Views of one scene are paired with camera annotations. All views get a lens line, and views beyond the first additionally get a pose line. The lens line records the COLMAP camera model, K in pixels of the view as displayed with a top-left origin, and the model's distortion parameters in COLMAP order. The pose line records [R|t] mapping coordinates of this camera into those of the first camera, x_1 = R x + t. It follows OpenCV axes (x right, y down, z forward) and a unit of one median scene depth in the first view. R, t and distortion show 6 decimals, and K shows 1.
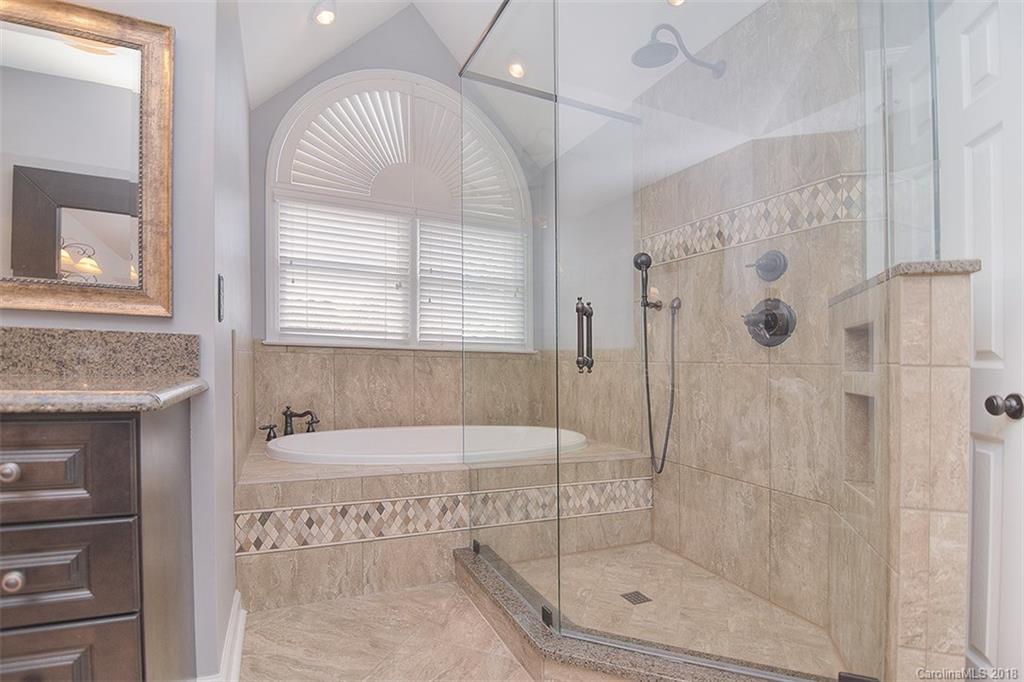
lens RADIAL K [[497.7, 0, 516.9], [0, 497.7, 349.2], [0, 0, 1]] dist [0.001242, -0.014859]
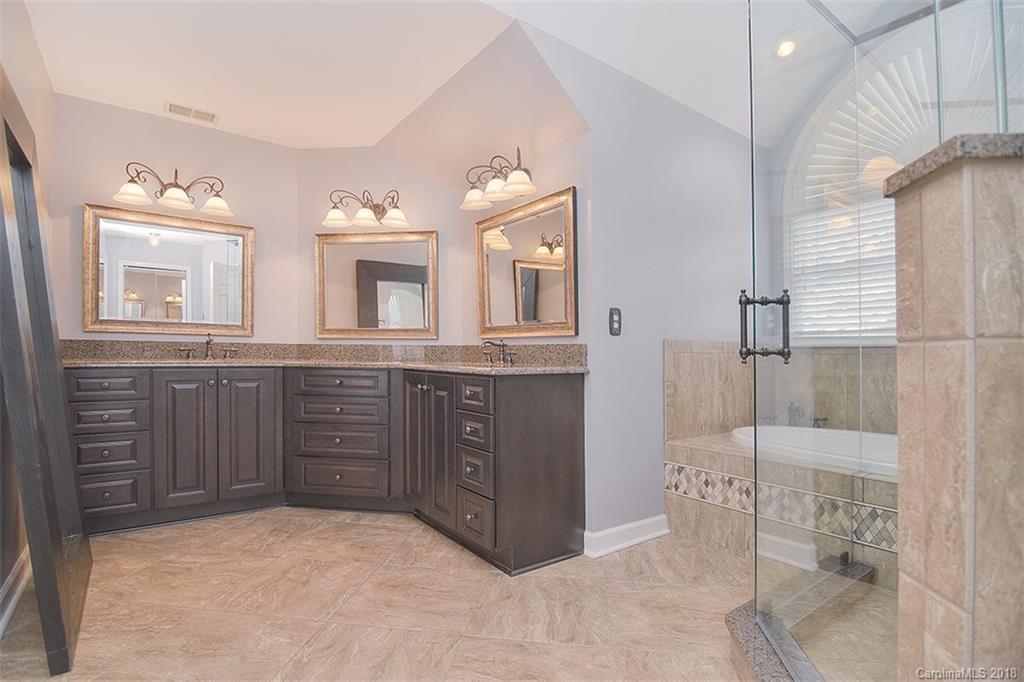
lens RADIAL K [[497.7, 0, 516.9], [0, 497.7, 349.2], [0, 0, 1]] dist [0.001242, -0.014859]
pose [[0.219849, -0.036190, -0.974862, 0.778471], [0.019030, 0.999281, -0.032805, 0.033177], [0.975348, -0.011339, 0.220380, 0.239264]]
